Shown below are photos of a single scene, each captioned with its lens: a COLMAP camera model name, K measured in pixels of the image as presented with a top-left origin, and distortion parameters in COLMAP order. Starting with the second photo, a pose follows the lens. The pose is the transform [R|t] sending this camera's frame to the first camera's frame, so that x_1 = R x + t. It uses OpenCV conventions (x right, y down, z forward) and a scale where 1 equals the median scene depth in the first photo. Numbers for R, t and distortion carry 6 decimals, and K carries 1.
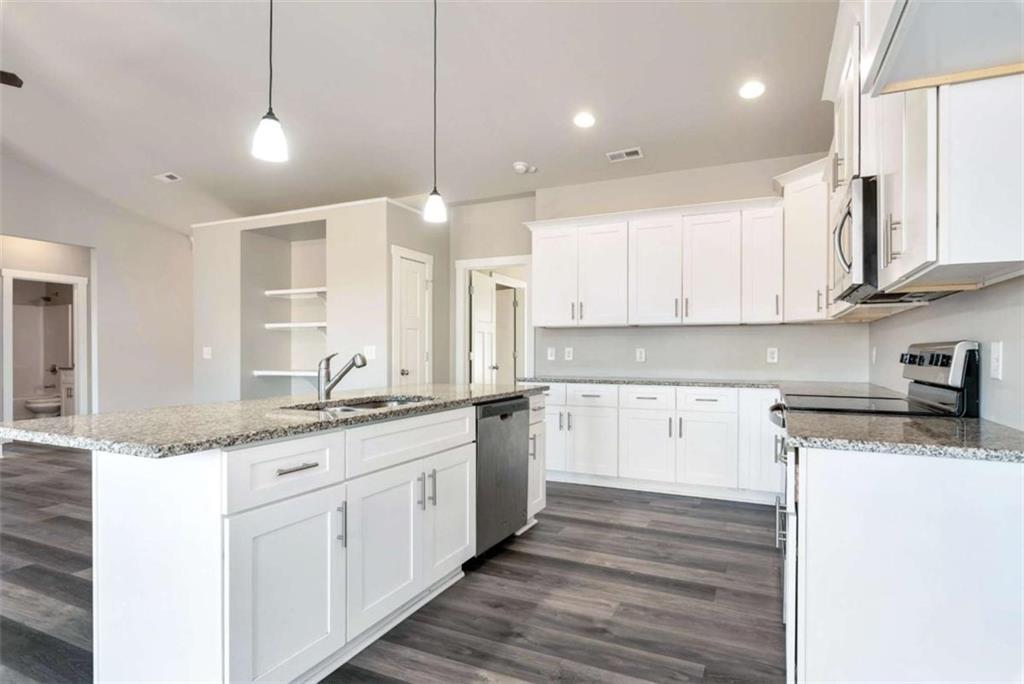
lens RADIAL K [[542.7, 0, 513.2], [0, 542.7, 354.7], [0, 0, 1]] dist [0.028589, 0.000010]
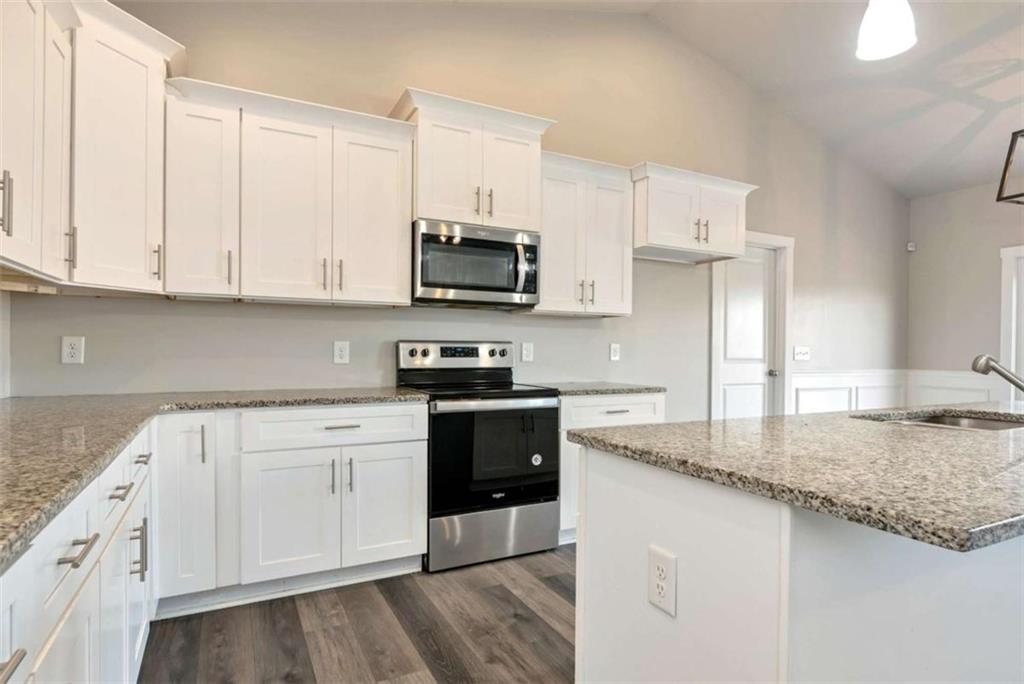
lens RADIAL K [[554.4, 0, 518.6], [0, 554.4, 352.7], [0, 0, 1]] dist [0.001413, -0.000240]
pose [[-0.803913, -0.006776, 0.594709, -0.159255], [-0.002977, 0.999968, 0.007369, -0.001029], [-0.594740, 0.004153, -0.803907, 1.432739]]
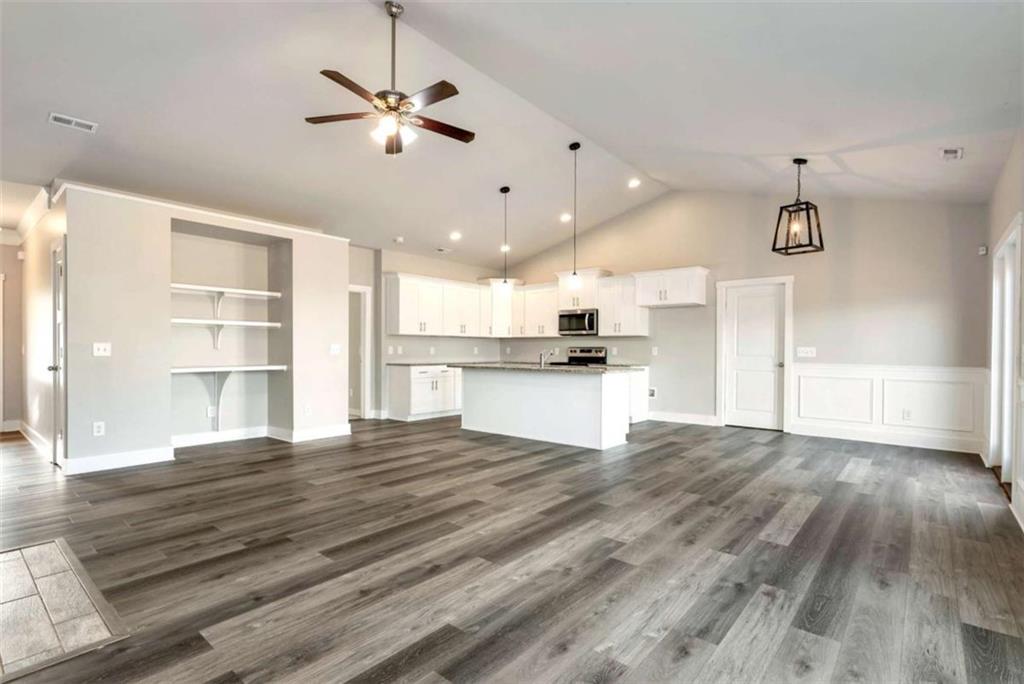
lens RADIAL K [[489.3, 0, 512.6], [0, 489.3, 353.3], [0, 0, 1]] dist [-0.000579, -0.000093]
pose [[0.261446, -0.006565, 0.965196, -2.037628], [0.002241, 0.999978, 0.006194, 0.000372], [-0.965216, 0.000544, 0.261455, 0.388038]]
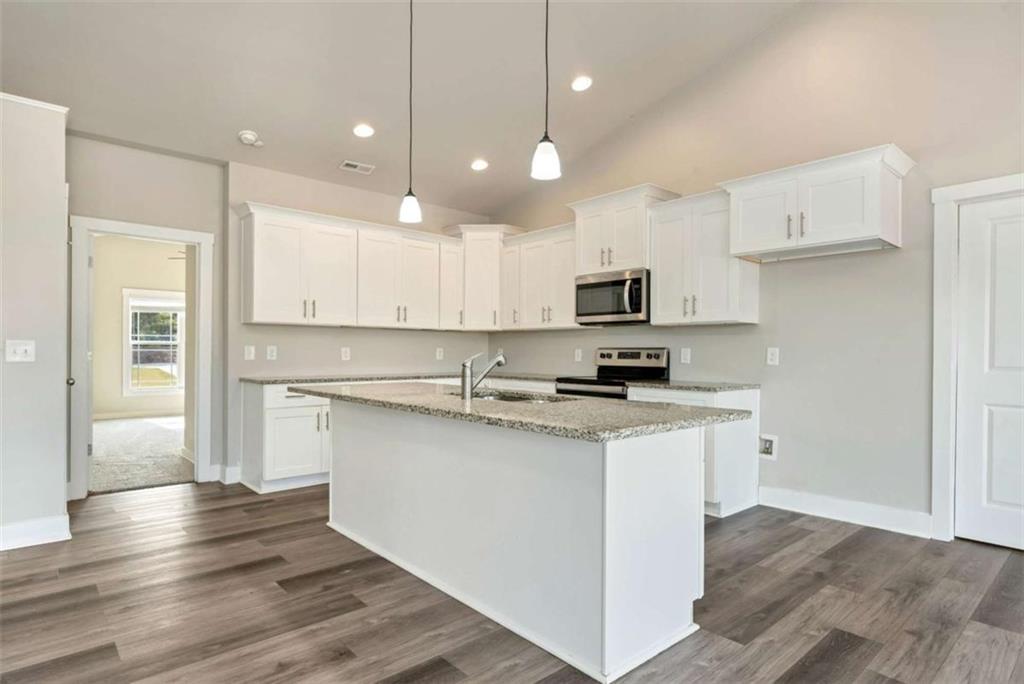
lens RADIAL K [[554.4, 0, 518.6], [0, 554.4, 352.7], [0, 0, 1]] dist [0.001413, -0.000240]
pose [[0.384302, -0.000378, 0.923208, -0.945990], [0.000148, 1.000000, 0.000348, -0.002462], [-0.923208, 0.000003, 0.384302, 0.391658]]
